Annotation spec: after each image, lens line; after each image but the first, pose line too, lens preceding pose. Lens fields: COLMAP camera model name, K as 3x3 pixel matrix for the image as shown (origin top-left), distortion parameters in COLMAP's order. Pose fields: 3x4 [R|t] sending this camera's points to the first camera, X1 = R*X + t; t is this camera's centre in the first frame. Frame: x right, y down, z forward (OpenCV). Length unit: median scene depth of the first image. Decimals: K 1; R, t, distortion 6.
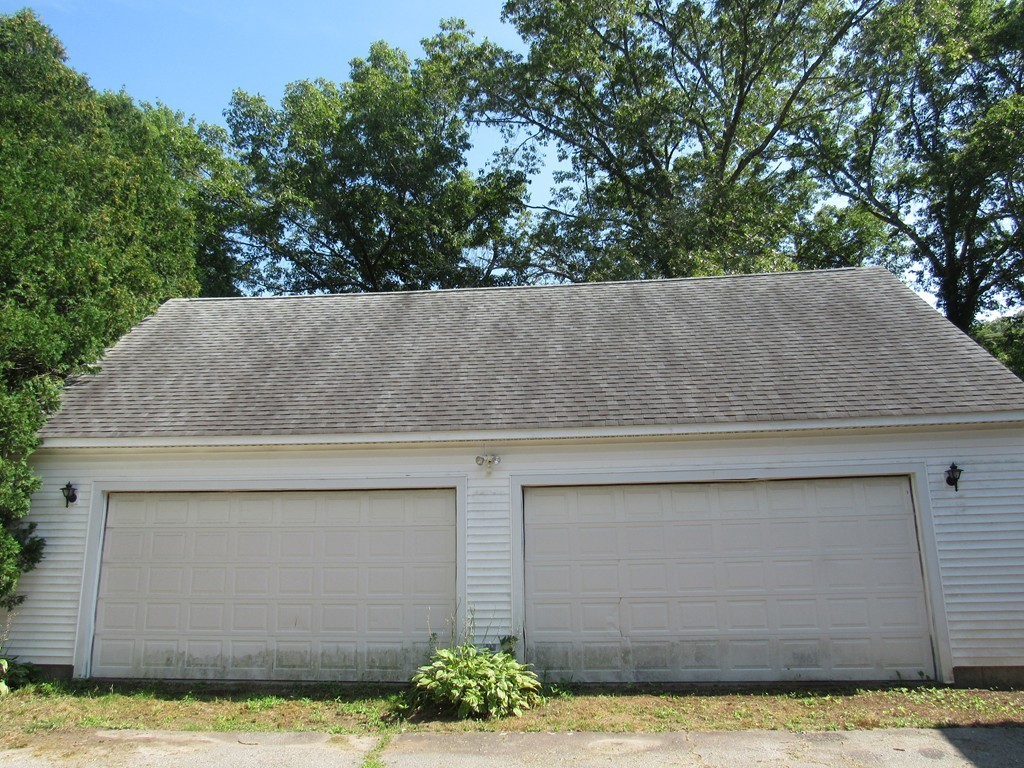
lens RADIAL K [[738.3, 0, 509.6], [0, 738.3, 380.0], [0, 0, 1]] dist [-0.031348, 0.011332]
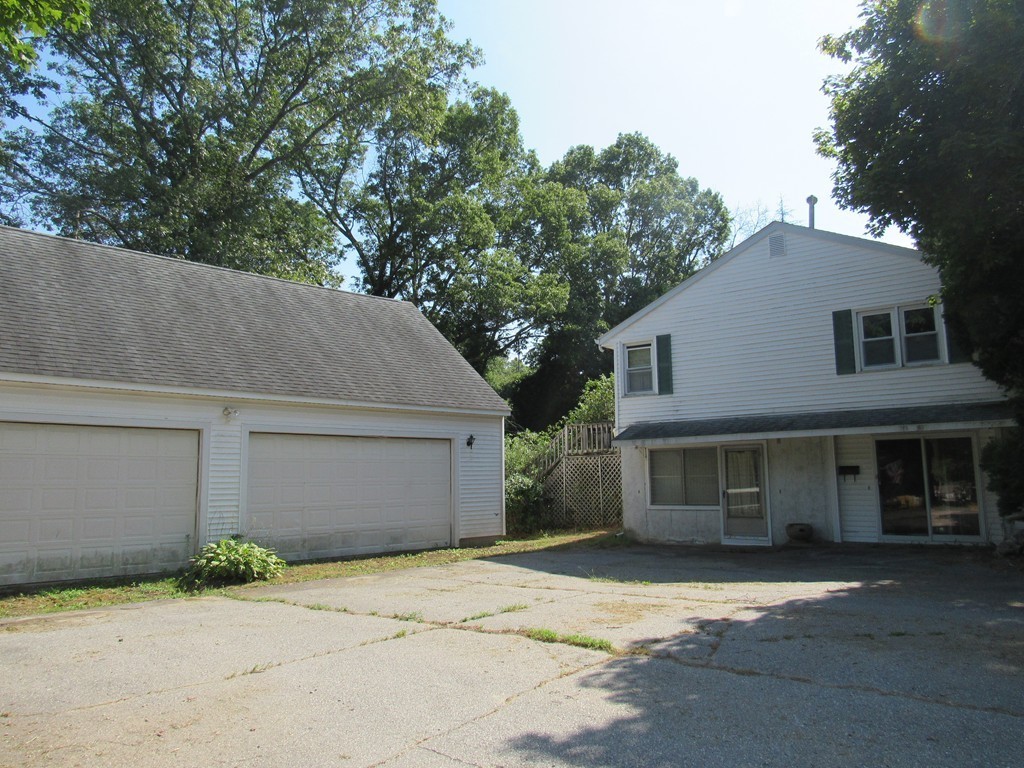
lens RADIAL K [[738.3, 0, 513.2], [0, 738.3, 387.0], [0, 0, 1]] dist [-0.031348, 0.011332]
pose [[0.641589, 0.103154, 0.760080, -0.744867], [-0.168497, 0.985666, 0.008461, -0.039505], [-0.748313, -0.133500, 0.649774, -0.293040]]
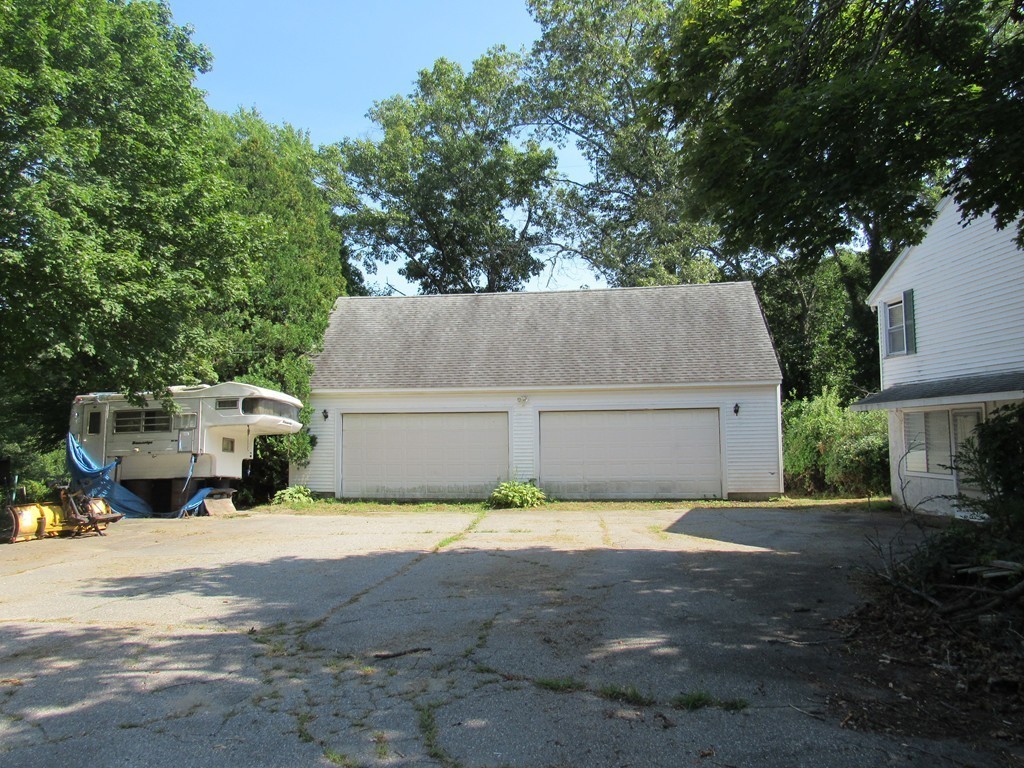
lens RADIAL K [[738.3, 0, 510.0], [0, 738.3, 384.2], [0, 0, 1]] dist [-0.031348, 0.011332]
pose [[0.998640, -0.000517, -0.052135, 0.044879], [0.008708, 0.987559, 0.157008, -0.272789], [0.051405, -0.157249, 0.986220, -1.110492]]
